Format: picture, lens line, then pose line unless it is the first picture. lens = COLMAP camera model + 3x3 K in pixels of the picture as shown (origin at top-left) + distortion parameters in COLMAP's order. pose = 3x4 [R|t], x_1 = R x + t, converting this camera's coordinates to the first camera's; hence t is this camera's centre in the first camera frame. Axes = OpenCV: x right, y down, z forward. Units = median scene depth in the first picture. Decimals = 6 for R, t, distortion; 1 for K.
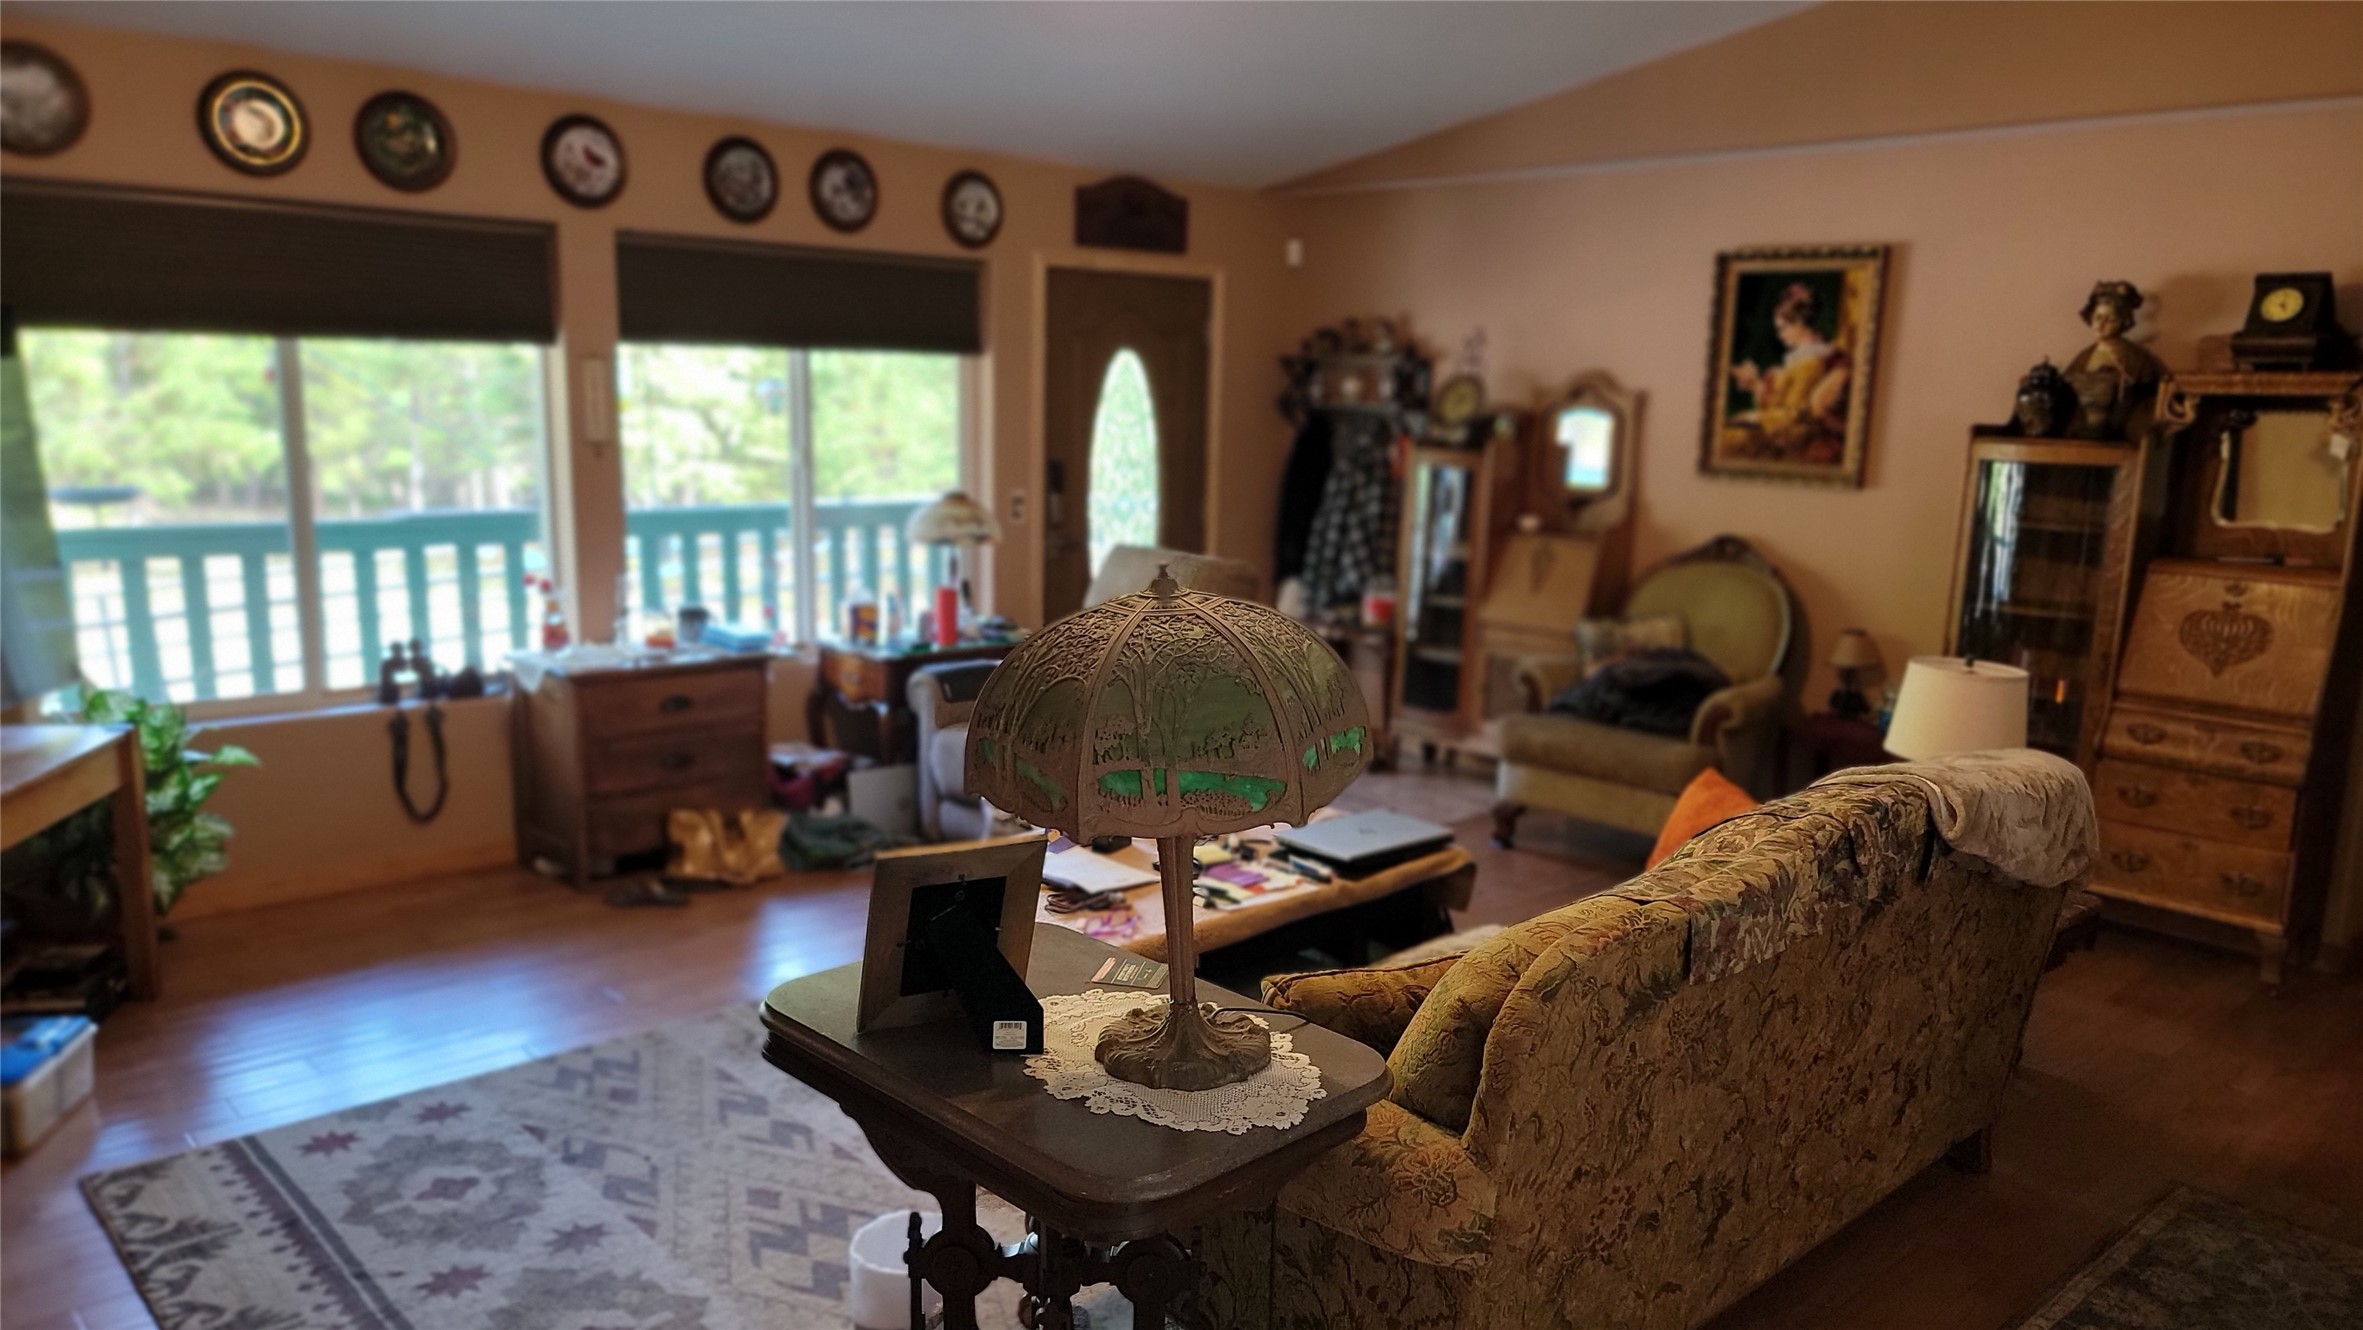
lens RADIAL K [[1637.0, 0, 1180.2], [0, 1637.0, 734.6], [0, 0, 1]] dist [-0.008457, -0.006148]
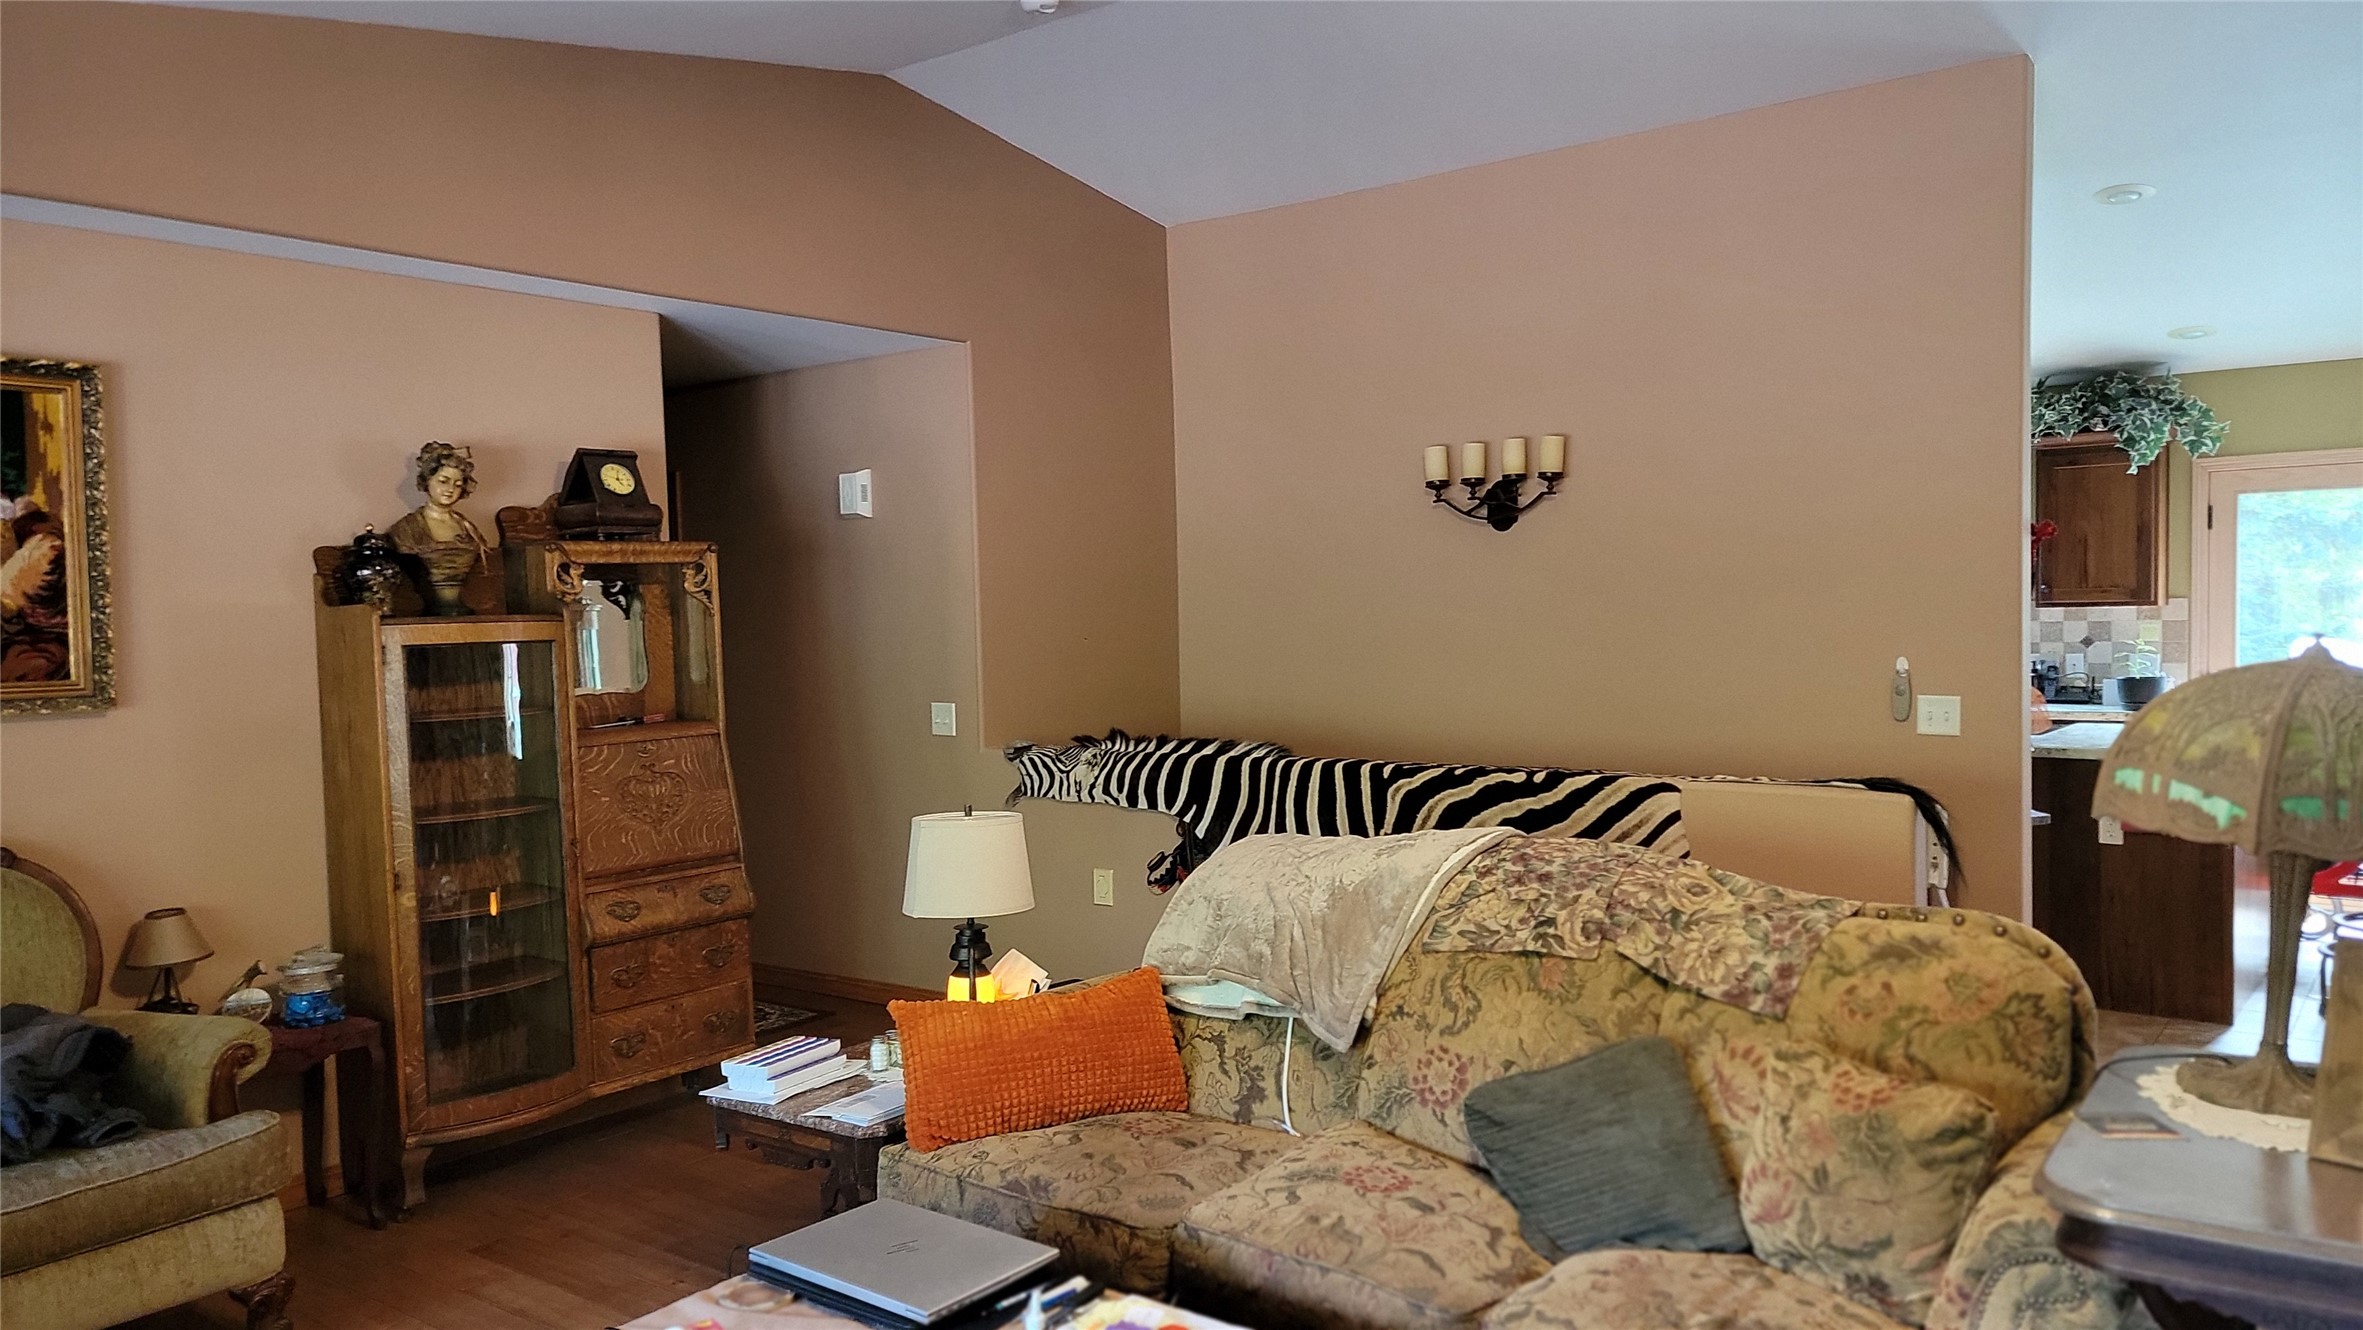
lens RADIAL K [[1626.3, 0, 1204.6], [0, 1626.3, 672.4], [0, 0, 1]] dist [0.069958, -0.061753]
pose [[-0.173960, -0.064738, 0.982623, -0.392080], [0.224298, 0.969003, 0.103550, -0.153597], [-0.958868, 0.238414, -0.154047, 0.758360]]
